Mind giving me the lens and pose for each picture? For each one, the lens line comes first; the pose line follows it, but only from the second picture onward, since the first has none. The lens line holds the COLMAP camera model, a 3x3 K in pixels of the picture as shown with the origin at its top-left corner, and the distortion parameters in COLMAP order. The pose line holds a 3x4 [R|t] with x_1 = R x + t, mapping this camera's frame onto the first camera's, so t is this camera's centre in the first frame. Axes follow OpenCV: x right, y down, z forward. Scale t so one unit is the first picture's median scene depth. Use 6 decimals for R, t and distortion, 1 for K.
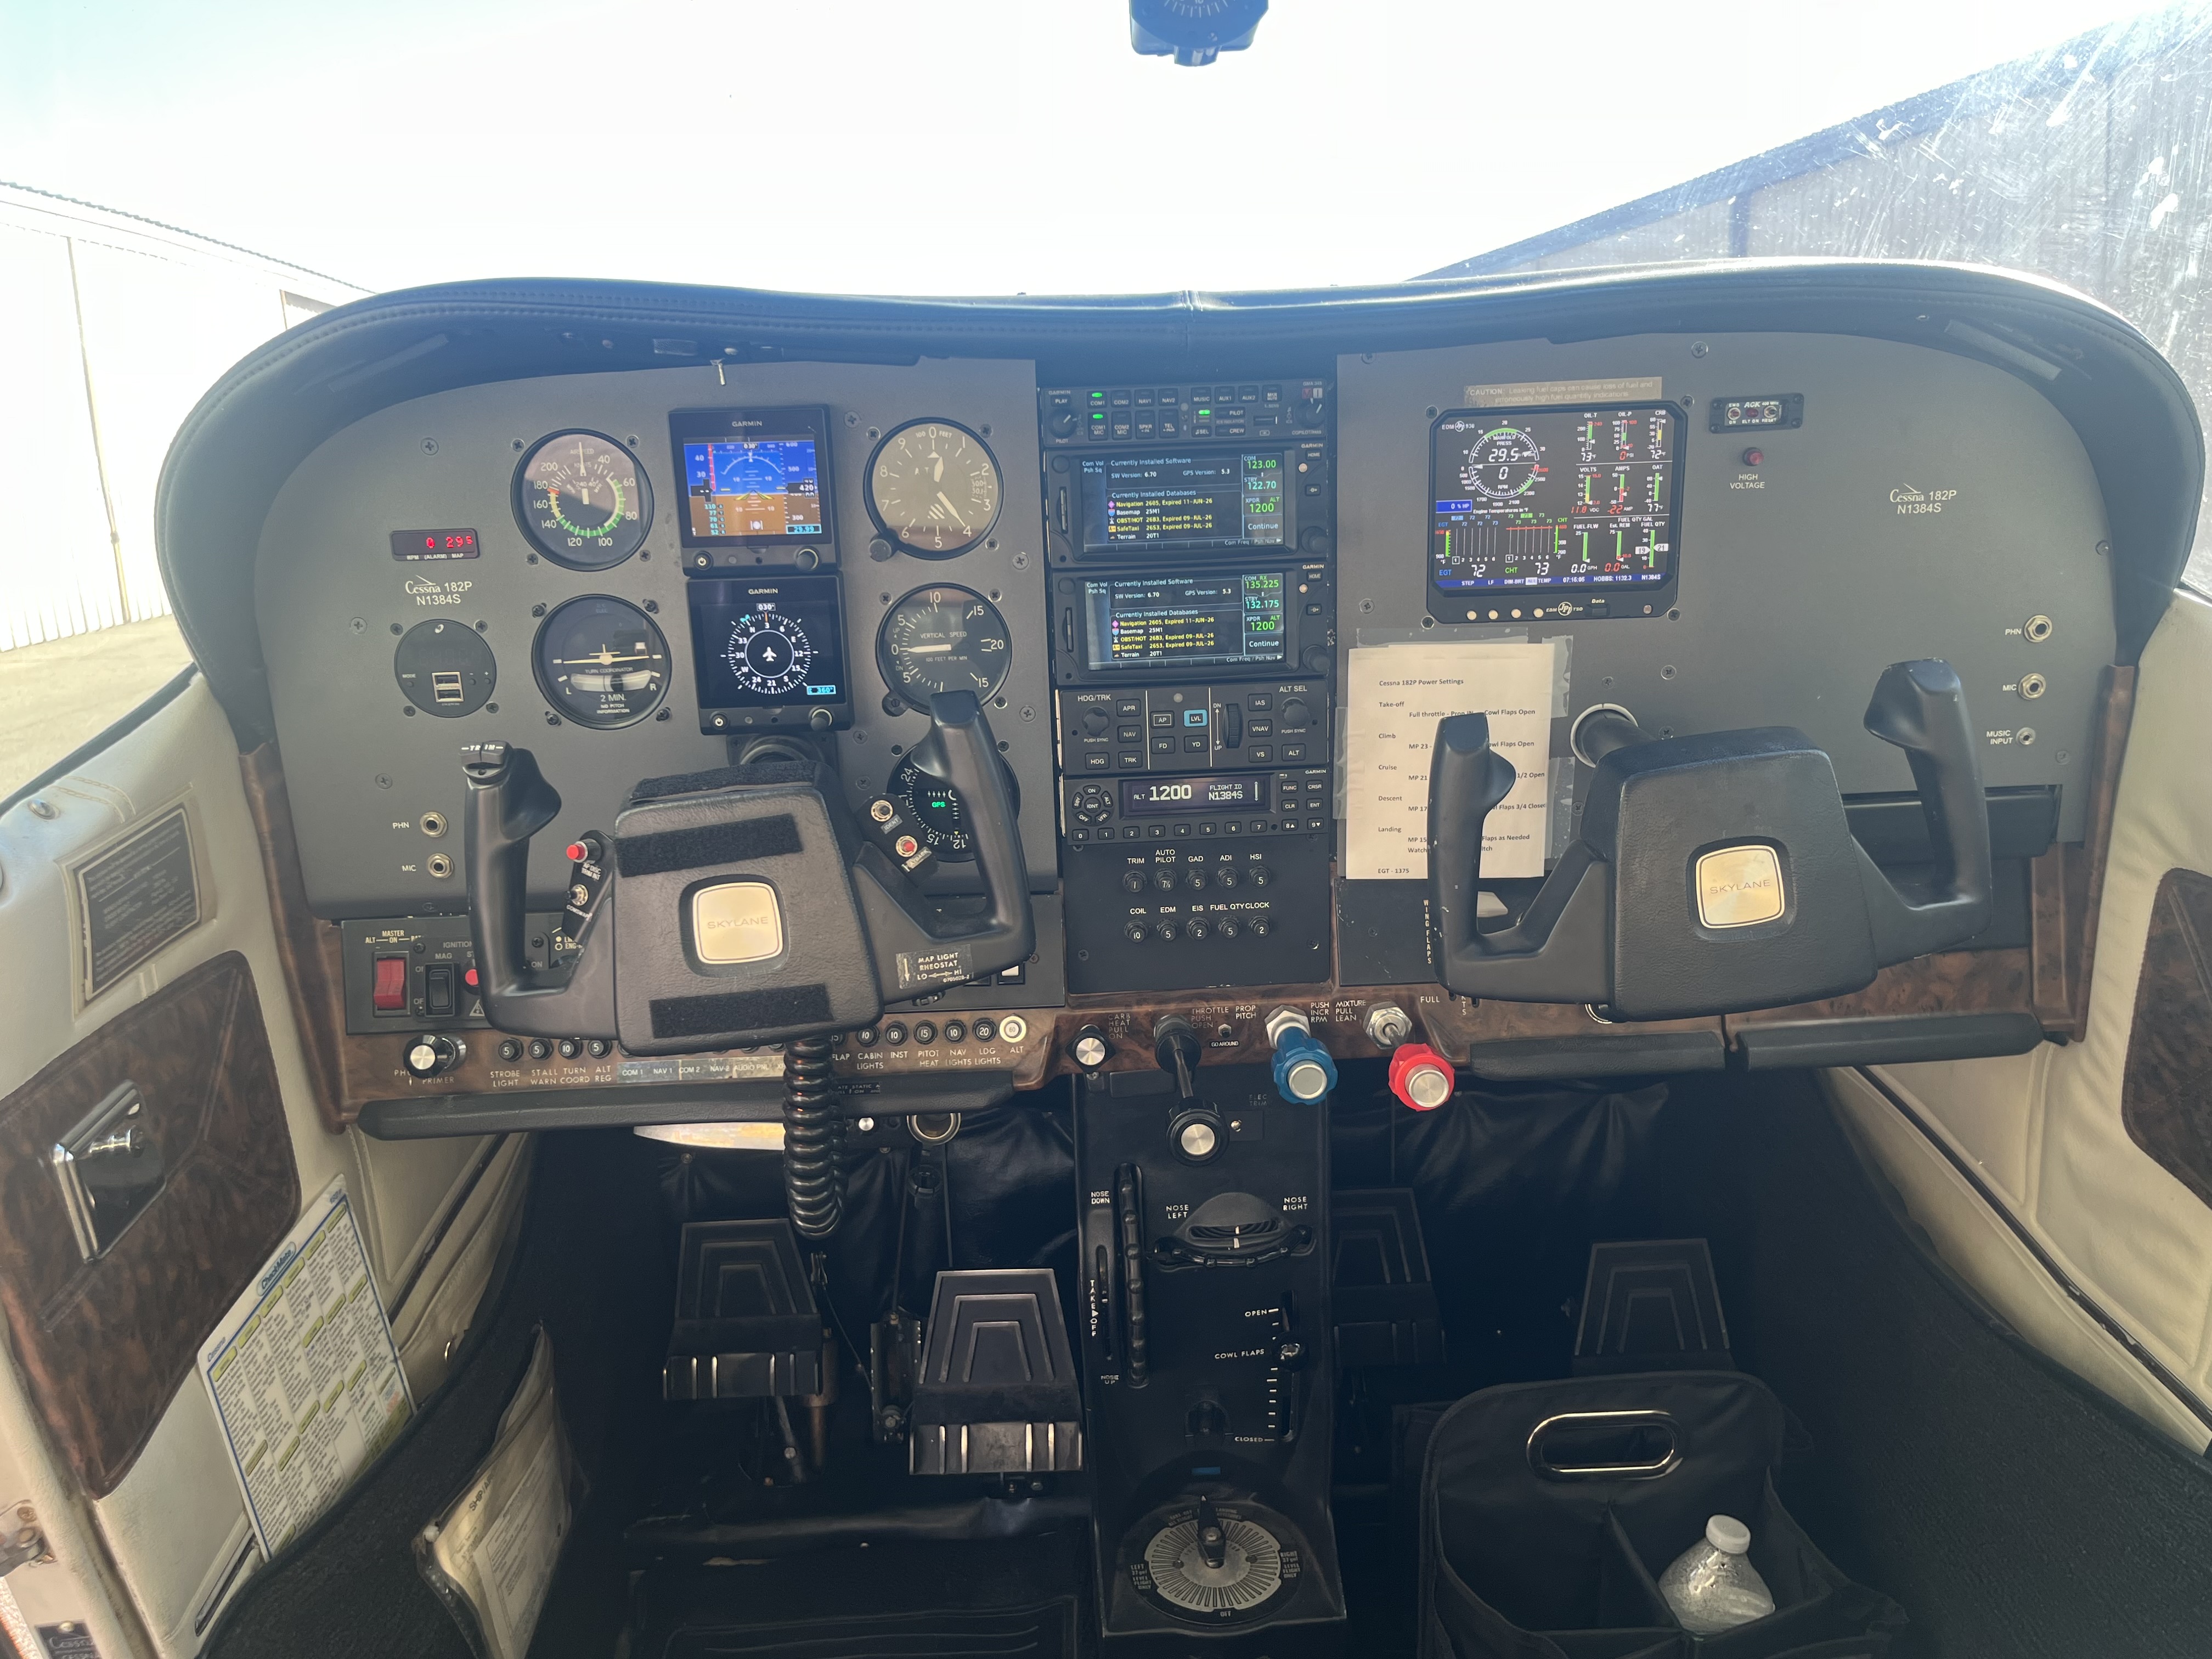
lens RADIAL K [[1653.2, 0, 1110.3], [0, 1653.2, 814.4], [0, 0, 1]] dist [0.054717, -0.069096]
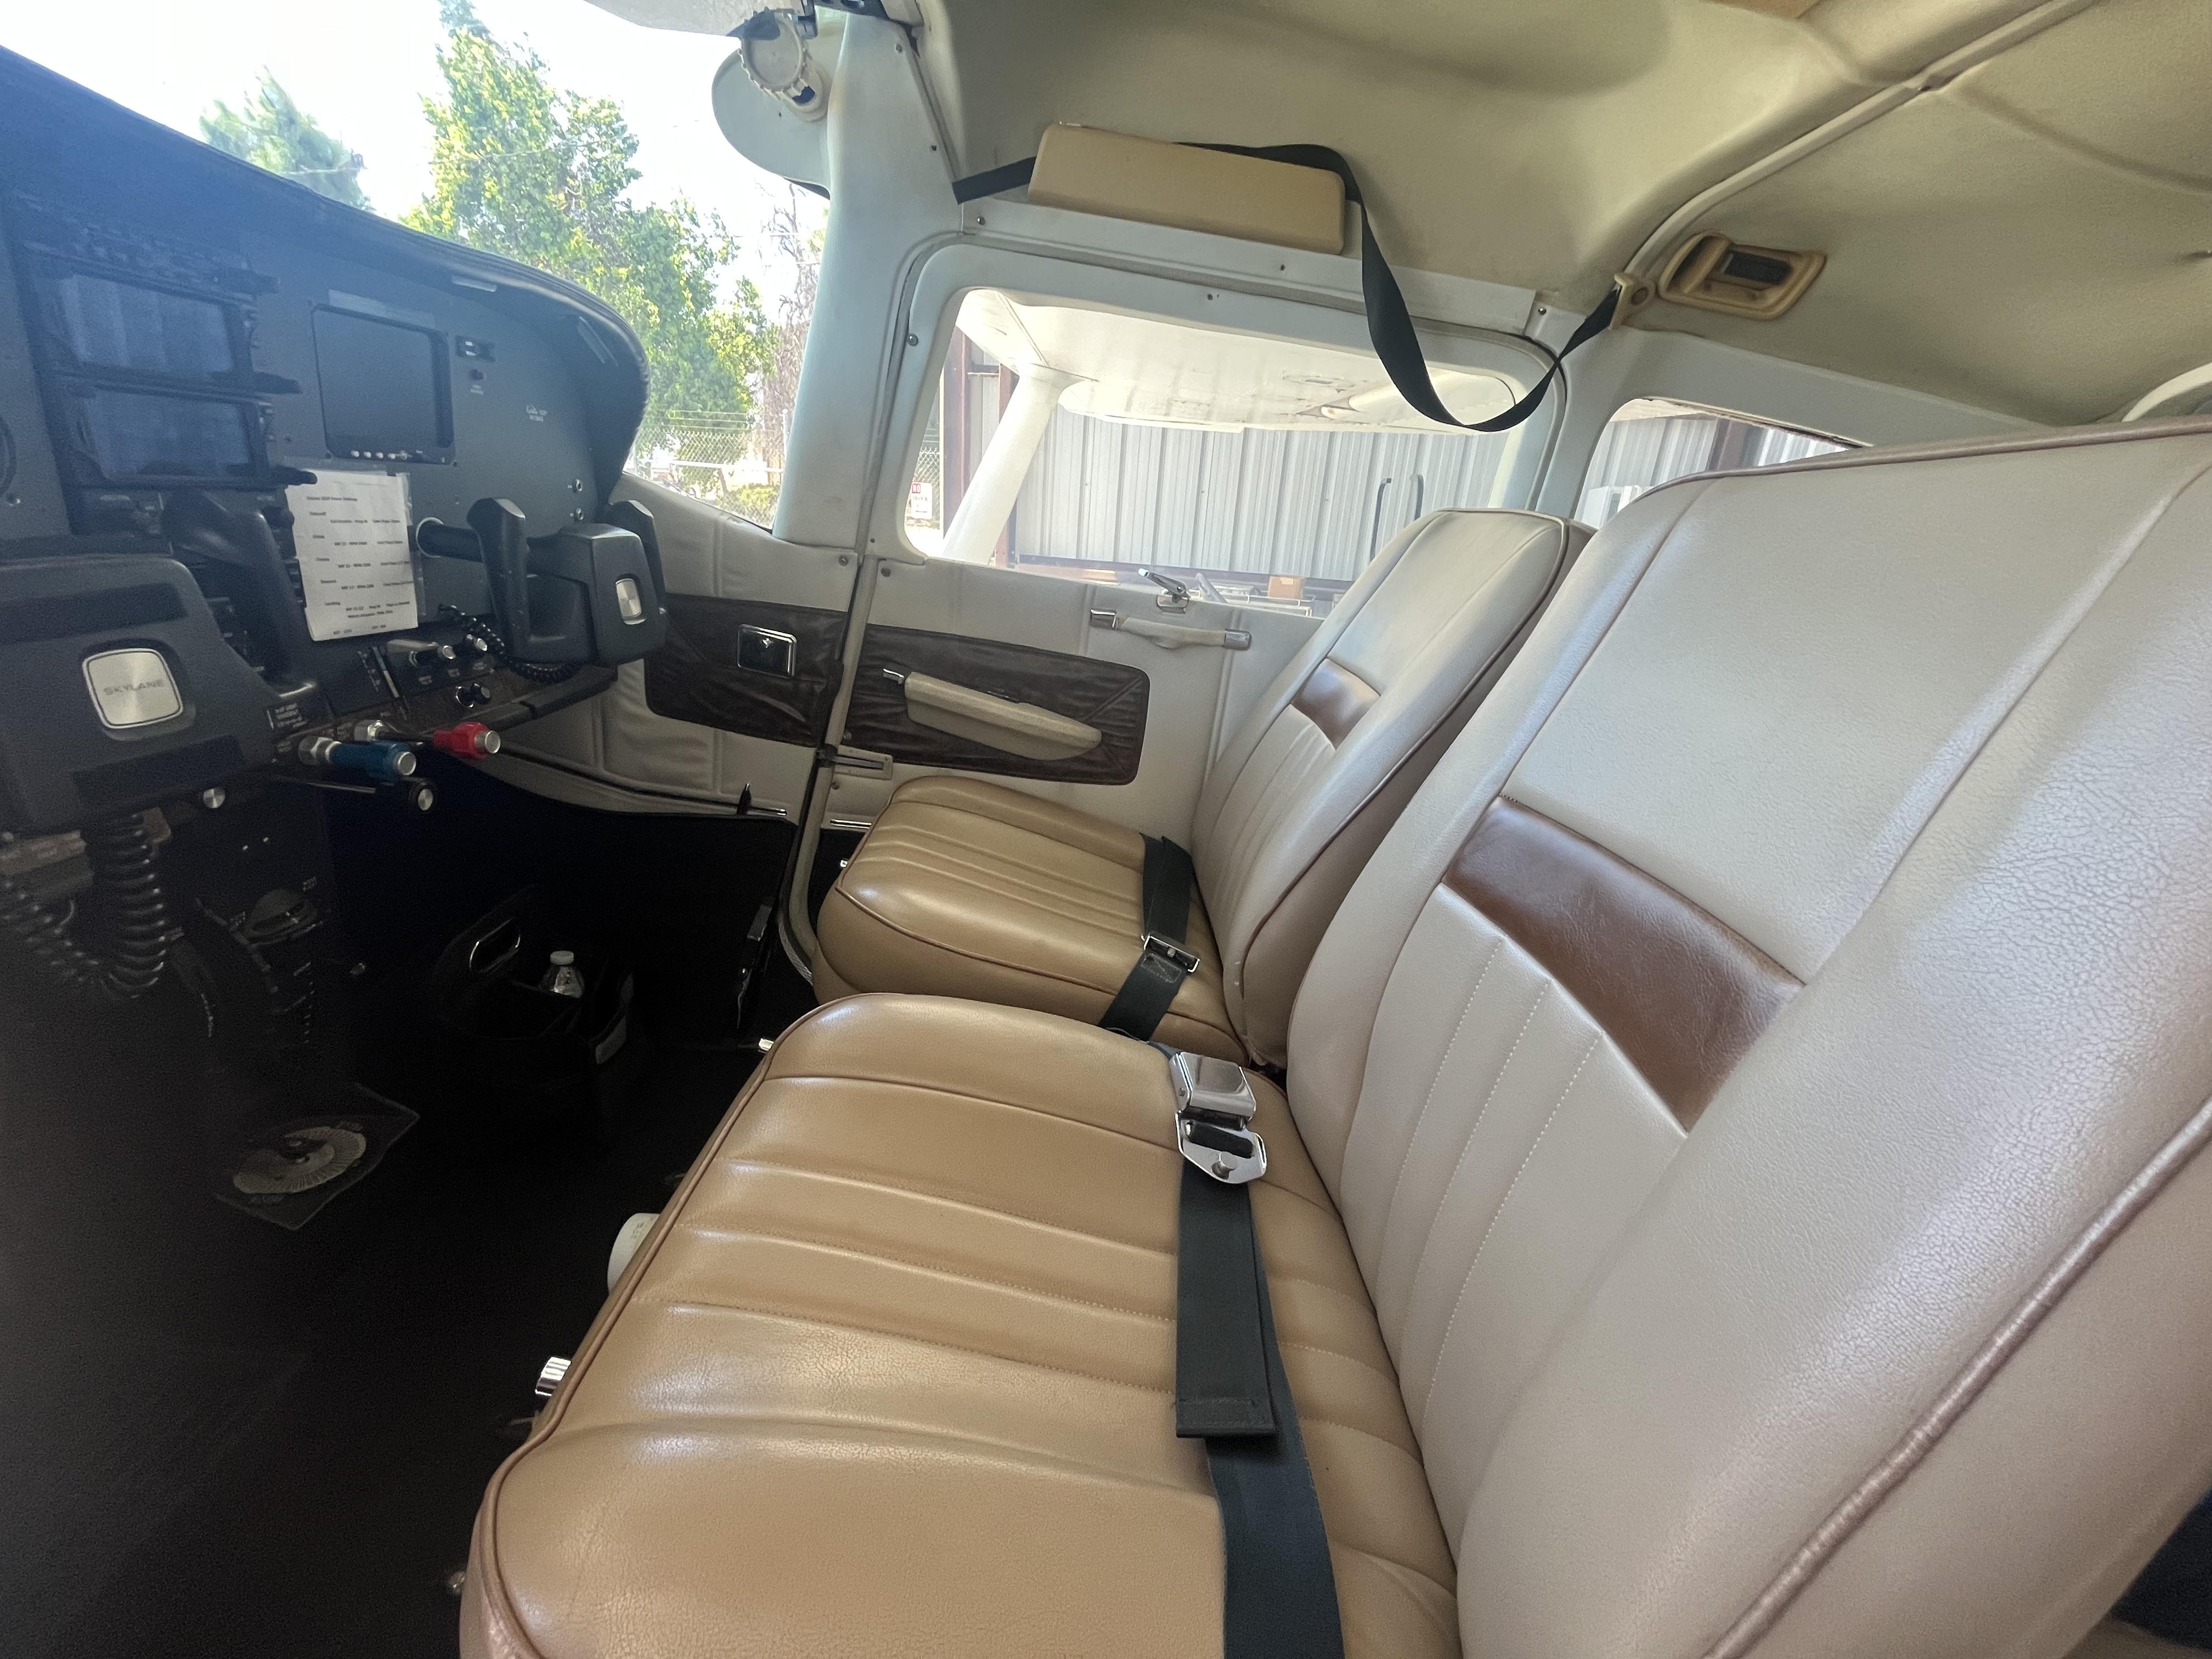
lens RADIAL K [[897.1, 0, 1106.0], [0, 897.1, 829.5], [0, 0, 1]] dist [-0.001208, -0.000246]
pose [[0.035000, -0.303658, 0.952138, -0.661904], [0.122640, 0.946826, 0.297456, 0.048848], [-0.991834, 0.106360, 0.070379, 0.289516]]
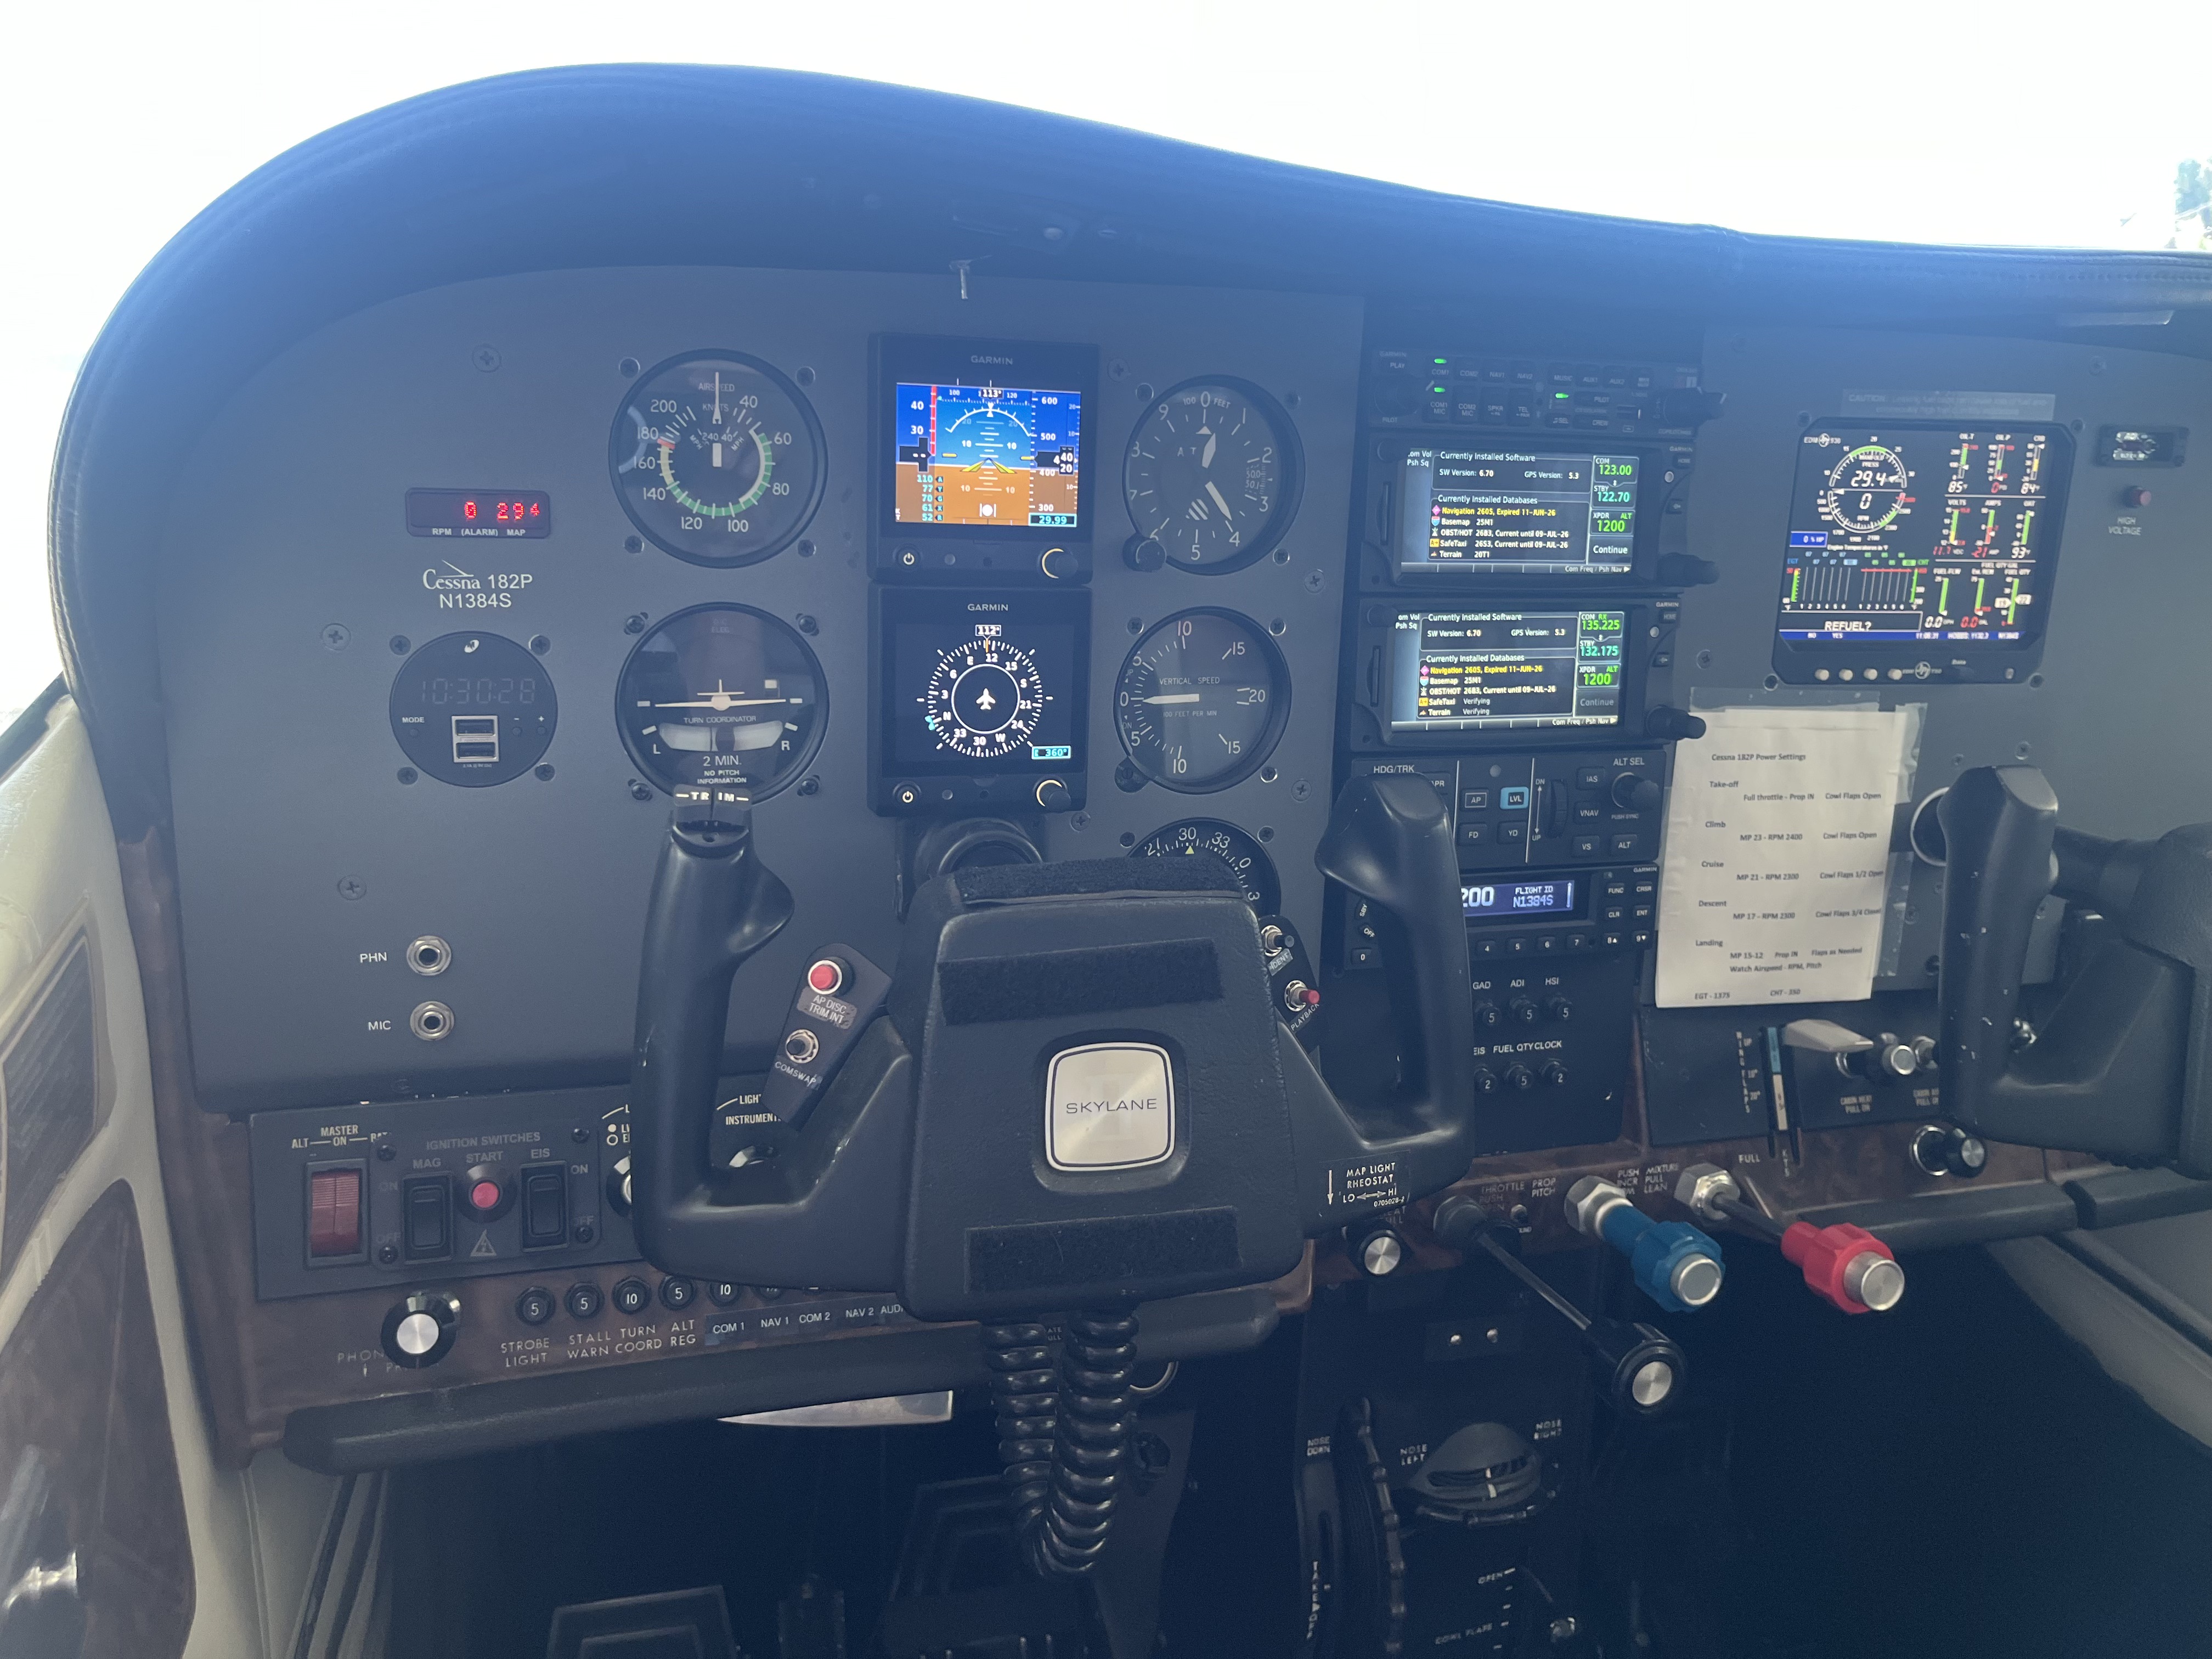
lens RADIAL K [[1663.8, 0, 1097.6], [0, 1663.8, 818.0], [0, 0, 1]] dist [0.043064, -0.043363]
pose [[0.962949, 0.006986, 0.269592, -0.341532], [0.011821, 0.997610, -0.068076, 0.000252], [-0.269424, 0.068741, 0.960565, 0.322842]]
